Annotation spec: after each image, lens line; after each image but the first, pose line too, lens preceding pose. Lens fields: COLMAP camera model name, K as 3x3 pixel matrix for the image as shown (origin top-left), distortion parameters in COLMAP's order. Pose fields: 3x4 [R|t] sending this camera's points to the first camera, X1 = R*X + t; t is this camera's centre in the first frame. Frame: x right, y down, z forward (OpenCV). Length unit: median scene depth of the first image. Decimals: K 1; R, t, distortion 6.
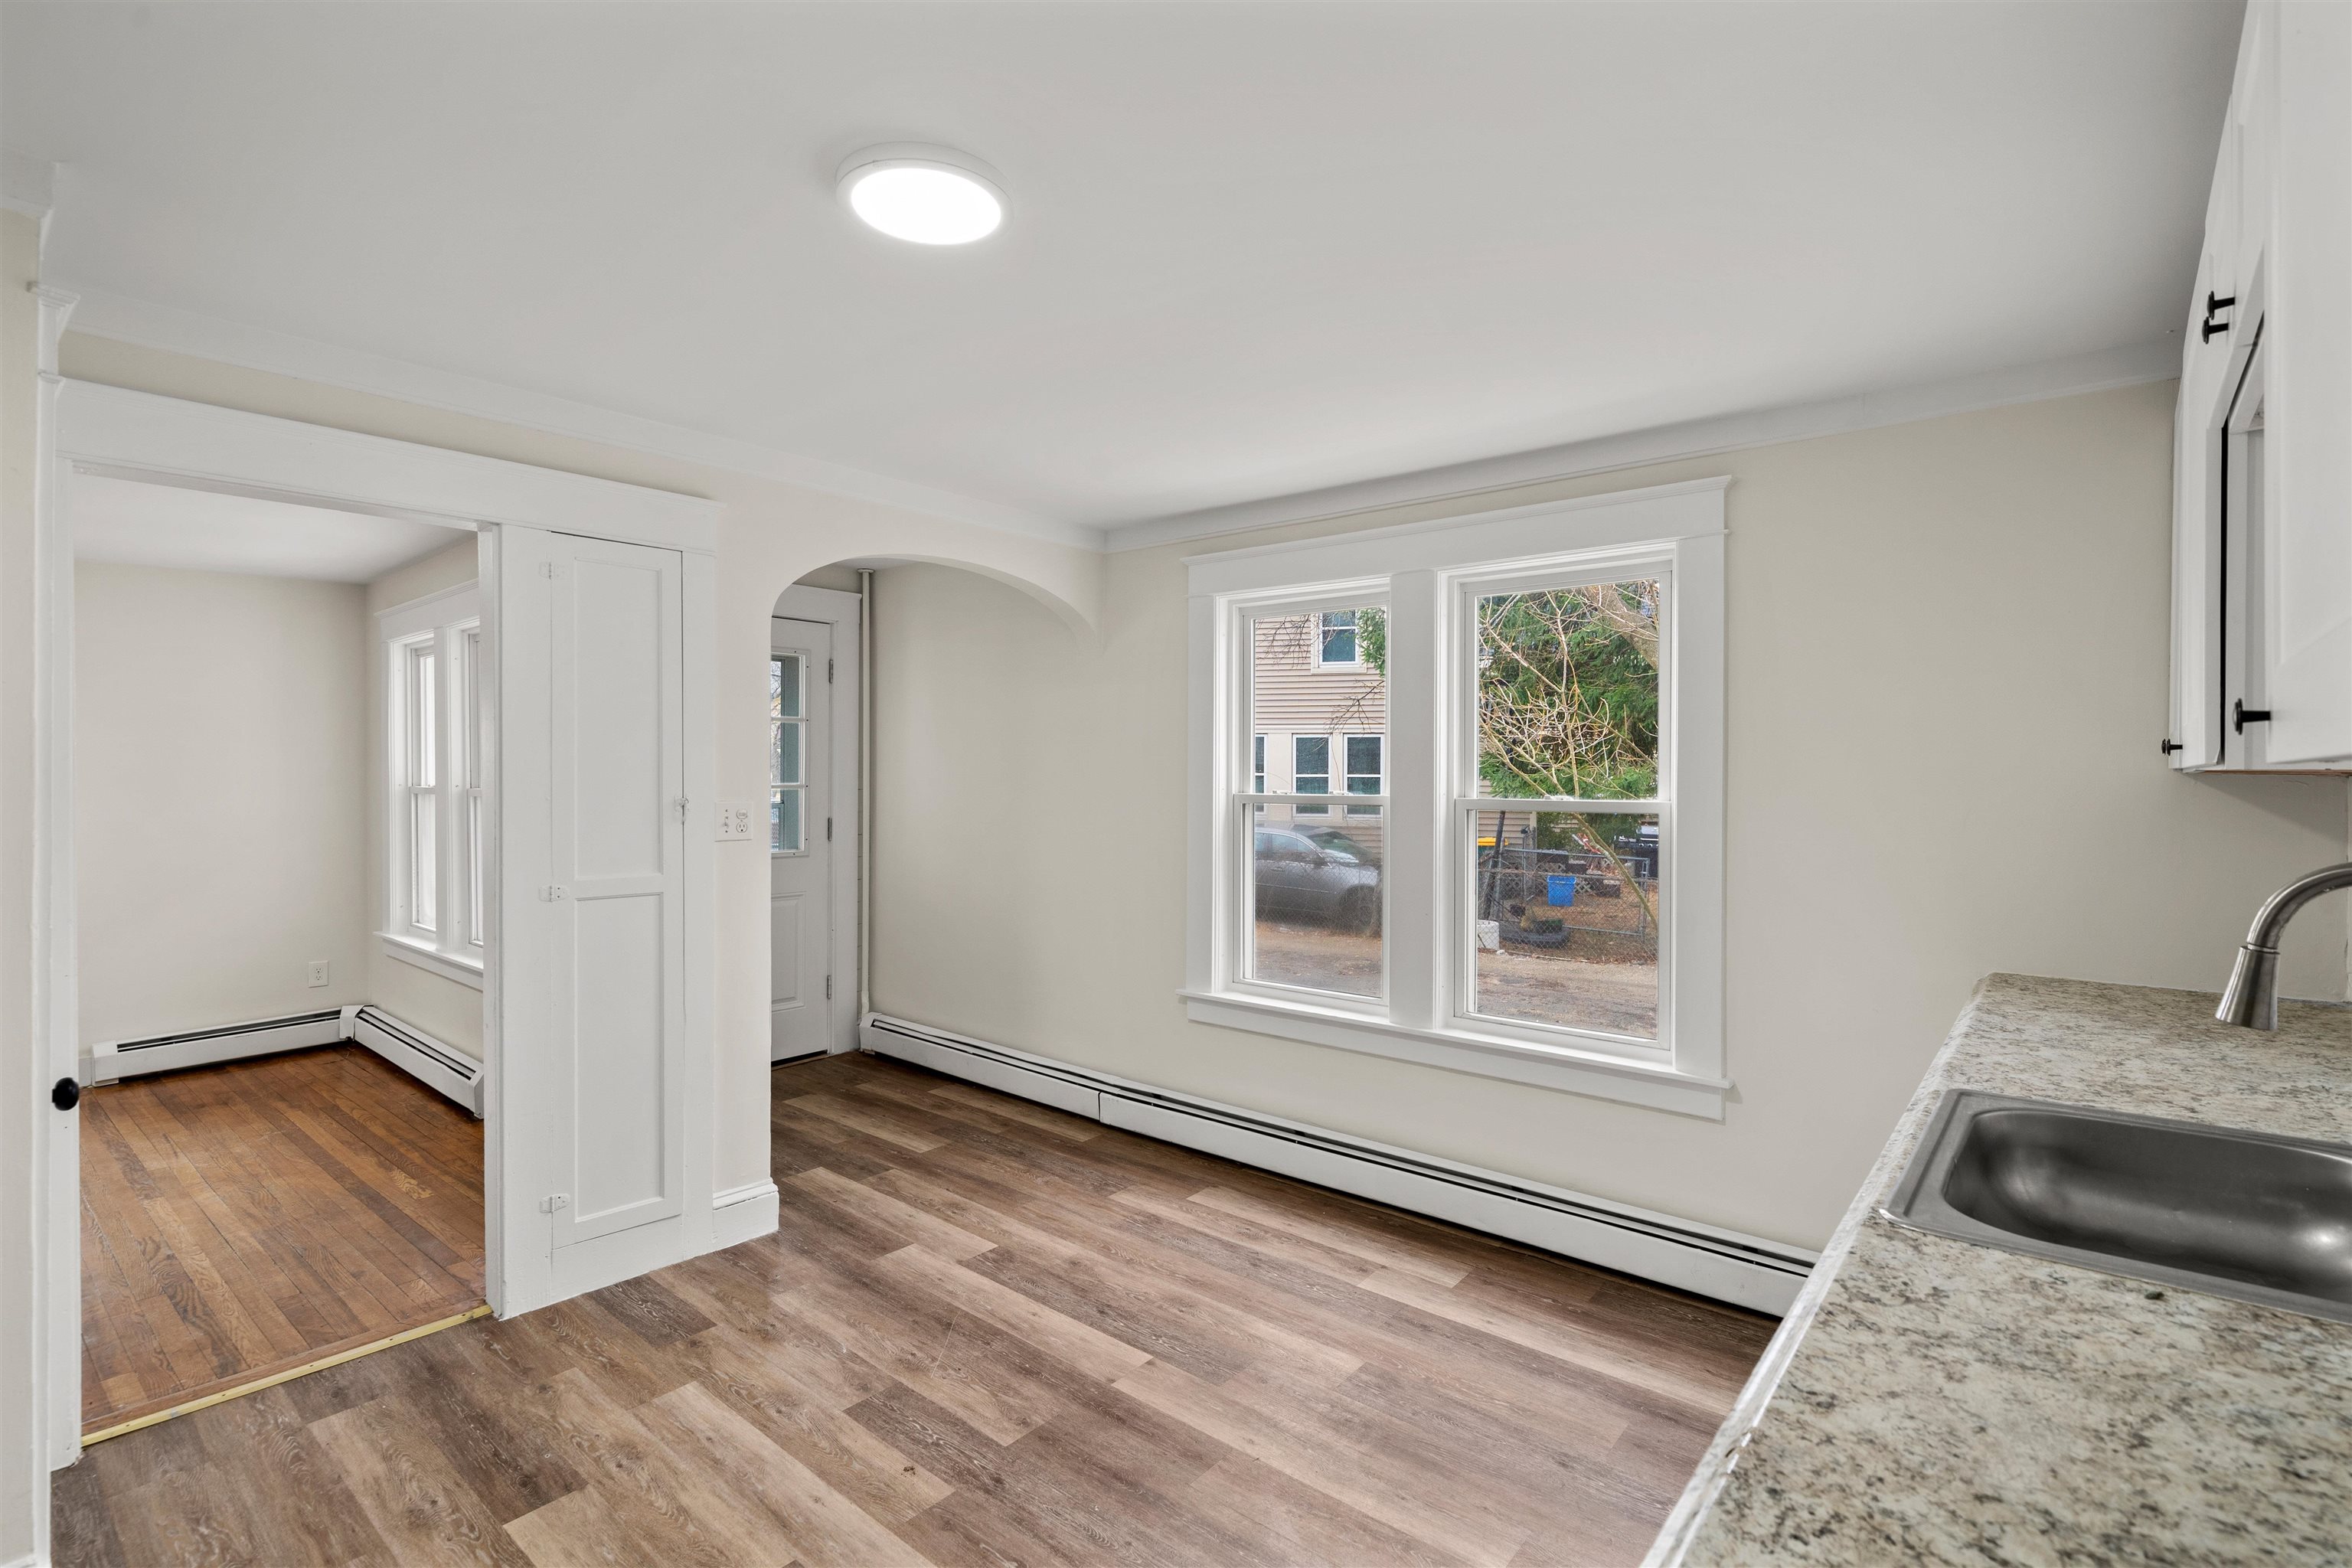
lens RADIAL K [[1094.7, 0, 1163.9], [0, 1094.7, 777.5], [0, 0, 1]] dist [-0.000424, 0.000209]
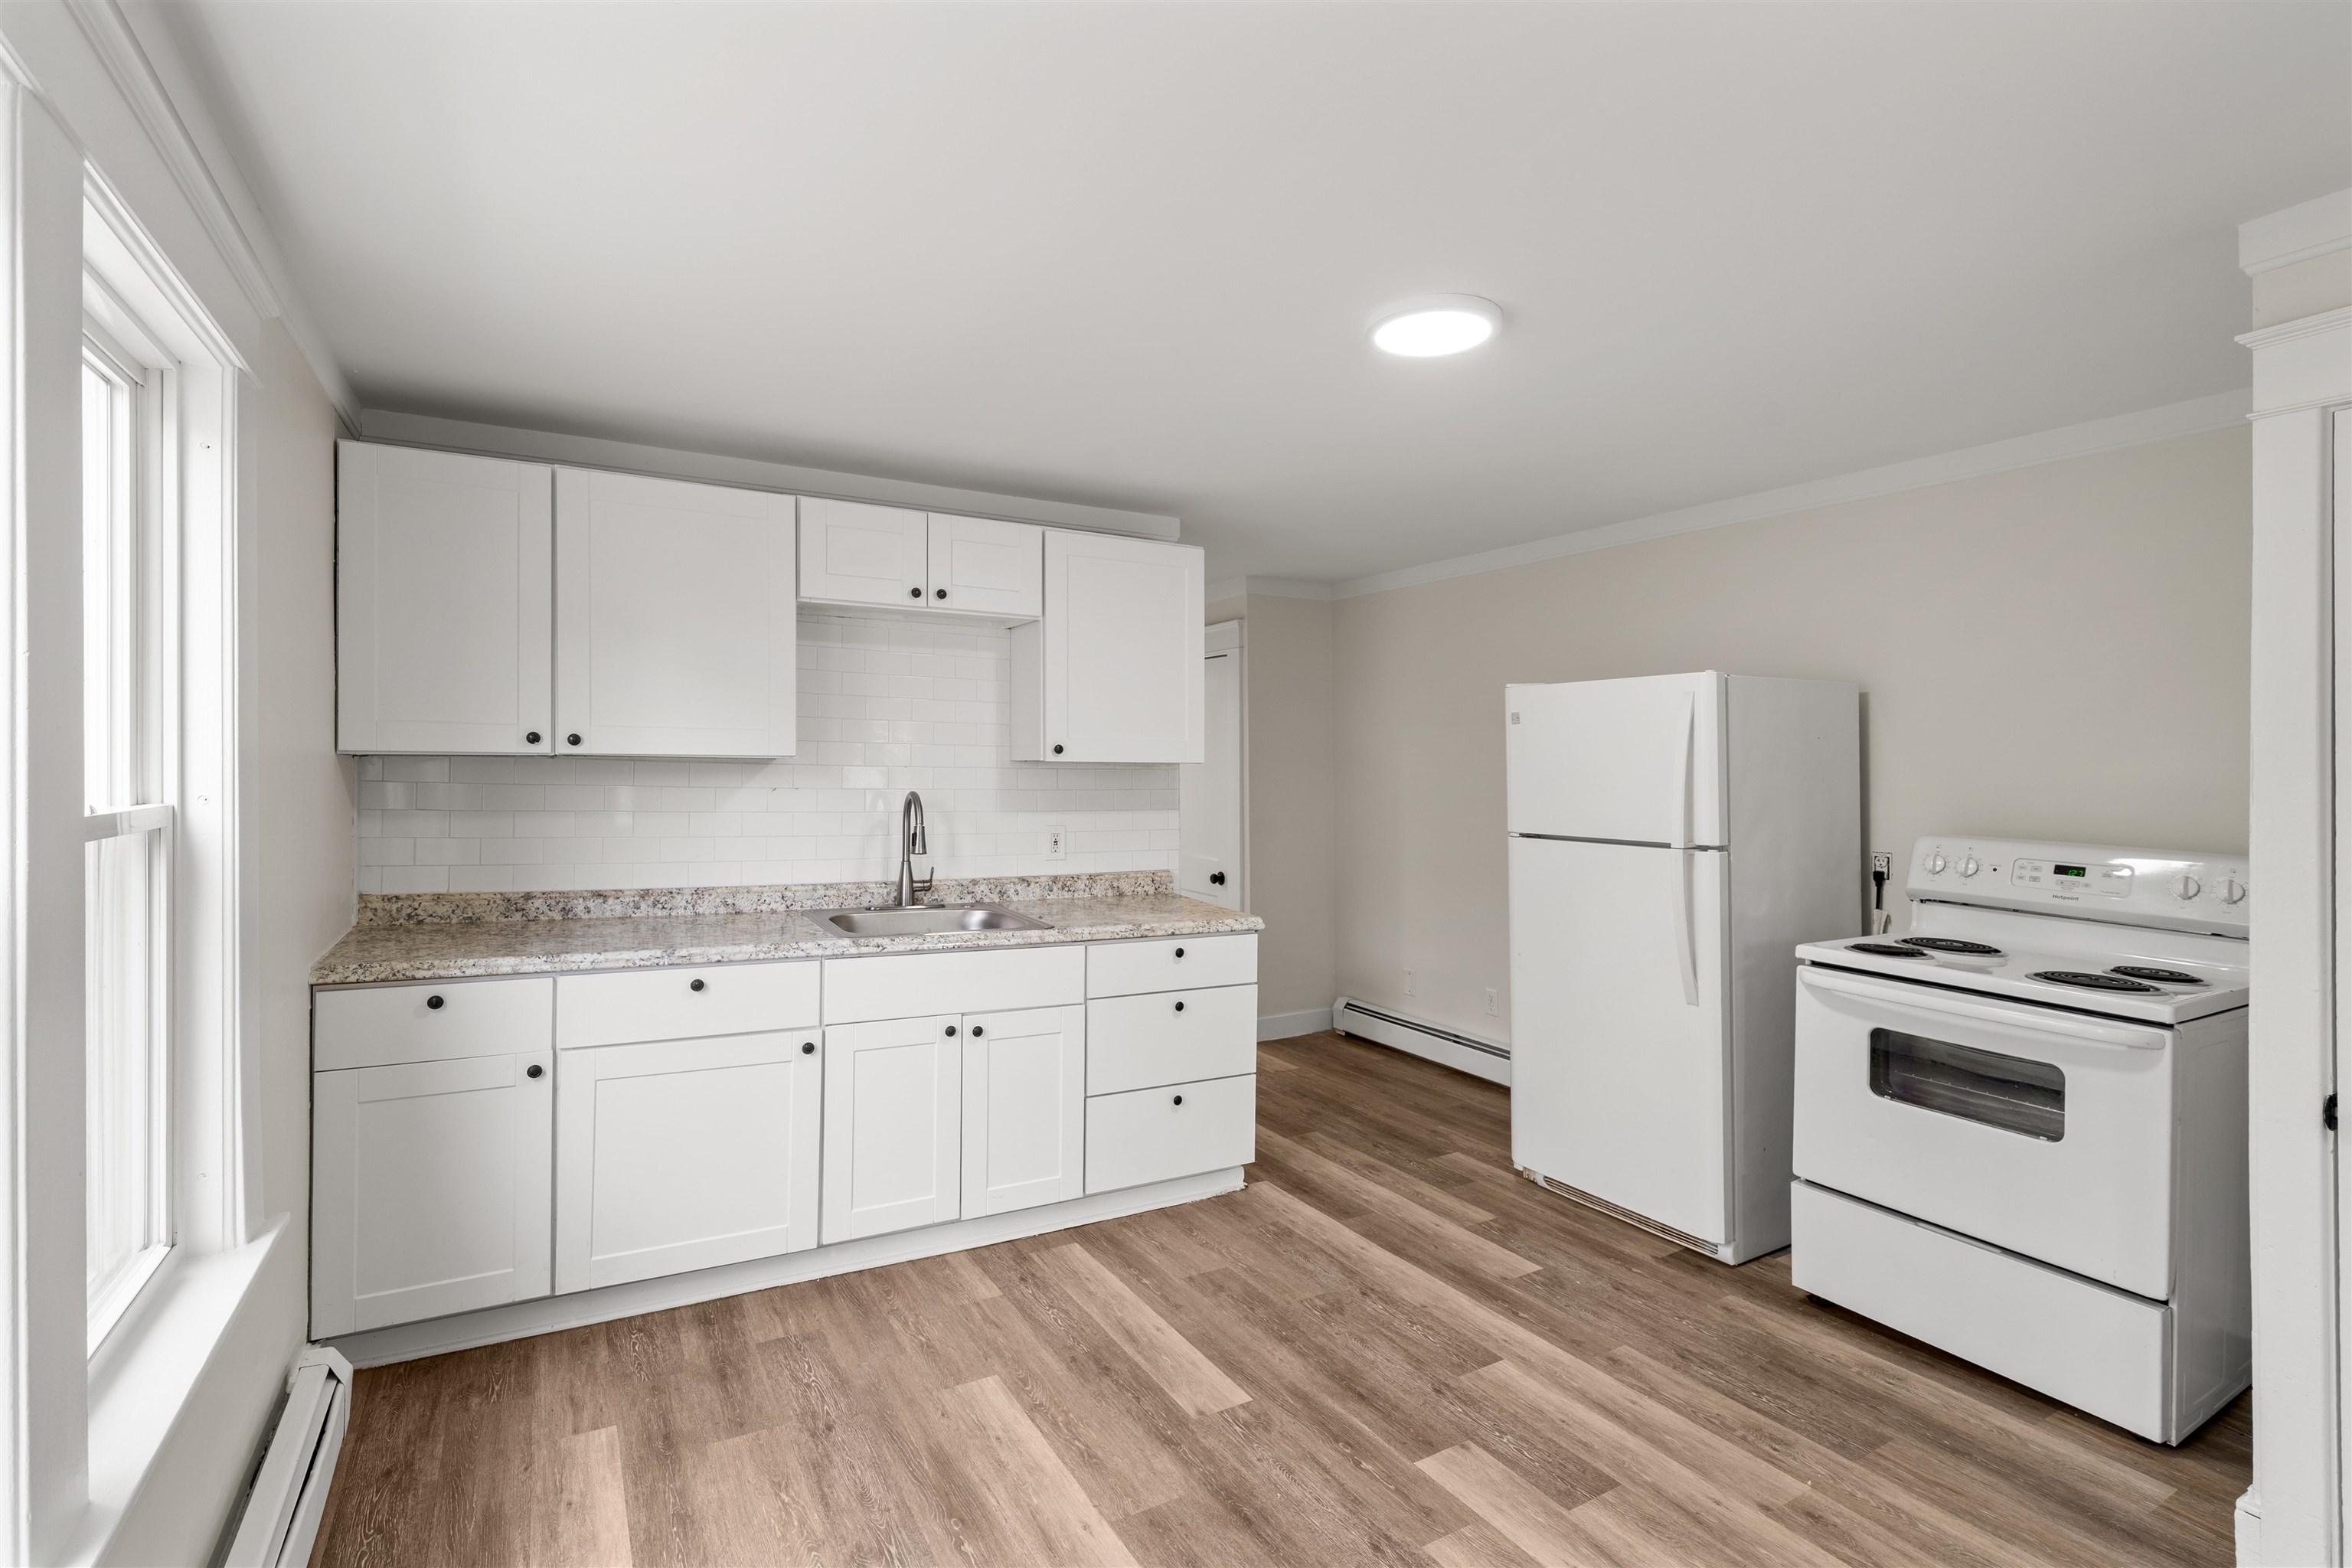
lens RADIAL K [[1094.7, 0, 1163.9], [0, 1094.7, 777.5], [0, 0, 1]] dist [-0.000424, 0.000209]
pose [[-0.936564, -0.015240, 0.350166, -0.211396], [-0.010414, 0.999823, 0.015661, -0.006822], [-0.350343, 0.011021, -0.936557, 1.368795]]
